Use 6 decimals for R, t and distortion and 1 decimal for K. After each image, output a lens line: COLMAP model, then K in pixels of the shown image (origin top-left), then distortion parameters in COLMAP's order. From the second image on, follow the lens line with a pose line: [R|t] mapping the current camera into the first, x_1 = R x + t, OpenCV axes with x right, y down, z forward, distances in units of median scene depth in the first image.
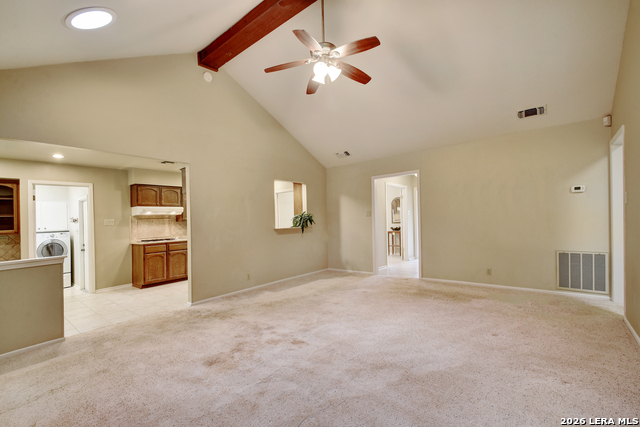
lens RADIAL K [[290.7, 0, 320.0], [0, 290.7, 213.5], [0, 0, 1]] dist [-0.000569, -0.000200]
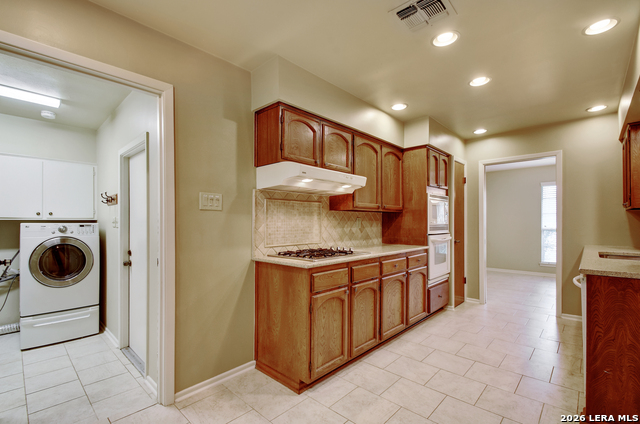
lens RADIAL K [[281.3, 0, 319.7], [0, 281.3, 223.5], [0, 0, 1]] dist [0.017541, -0.020050]
pose [[0.998575, 0.044795, -0.029005, -0.697003], [-0.043941, 0.998600, 0.029445, 0.050366], [0.030283, -0.028129, 0.999145, 0.785401]]
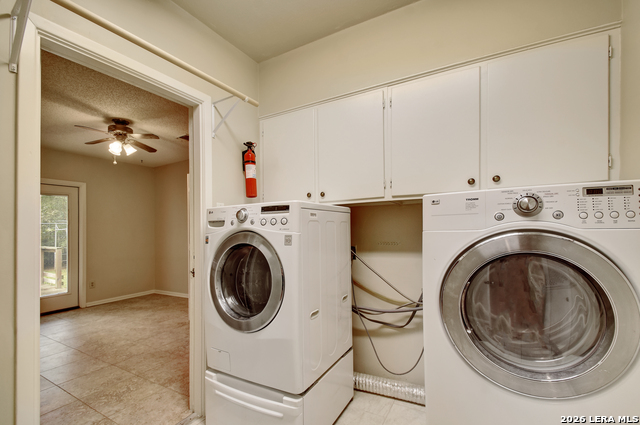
lens RADIAL K [[281.3, 0, 319.7], [0, 281.3, 224.0], [0, 0, 1]] dist [0.017541, -0.020050]
pose [[0.188367, 0.031179, -0.981604, -1.120985], [0.024804, 0.999026, 0.036492, 0.108502], [0.981785, -0.031222, 0.187410, 1.216583]]
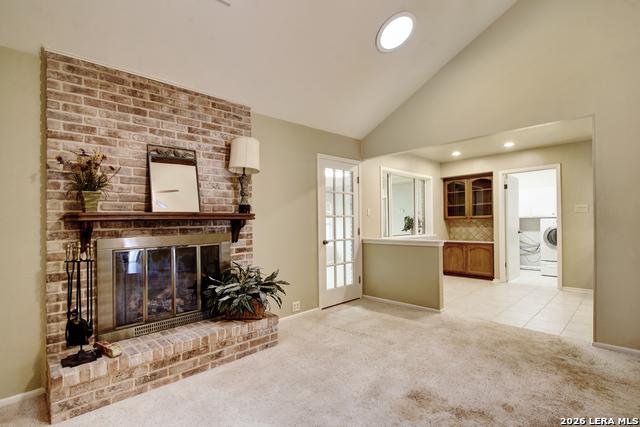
lens RADIAL K [[300.7, 0, 313.6], [0, 300.7, 220.1], [0, 0, 1]] dist [0.000011, -0.011591]
pose [[-0.117952, 0.035079, -0.992400, 0.215289], [0.044777, 0.998547, 0.029974, 0.007664], [0.992009, -0.040901, -0.119351, 0.439312]]
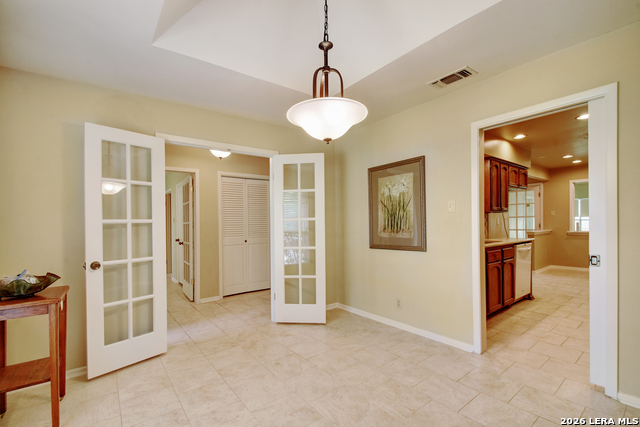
lens RADIAL K [[282.9, 0, 315.9], [0, 282.9, 220.9], [0, 0, 1]] dist [-0.001946, -0.000333]
pose [[-0.976652, 0.049622, 0.209018, 0.088606], [0.044412, 0.998576, -0.029549, 0.046689], [-0.210187, -0.019576, -0.977465, 2.143891]]
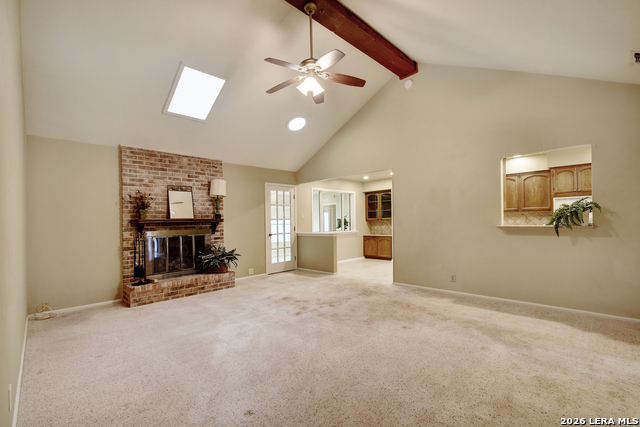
lens RADIAL K [[282.9, 0, 315.9], [0, 282.9, 220.9], [0, 0, 1]] dist [-0.001946, -0.000333]
pose [[-0.087441, 0.042011, -0.995283, 0.679940], [0.043395, 0.998323, 0.038327, -0.011026], [0.995224, -0.039839, -0.089117, 0.701479]]
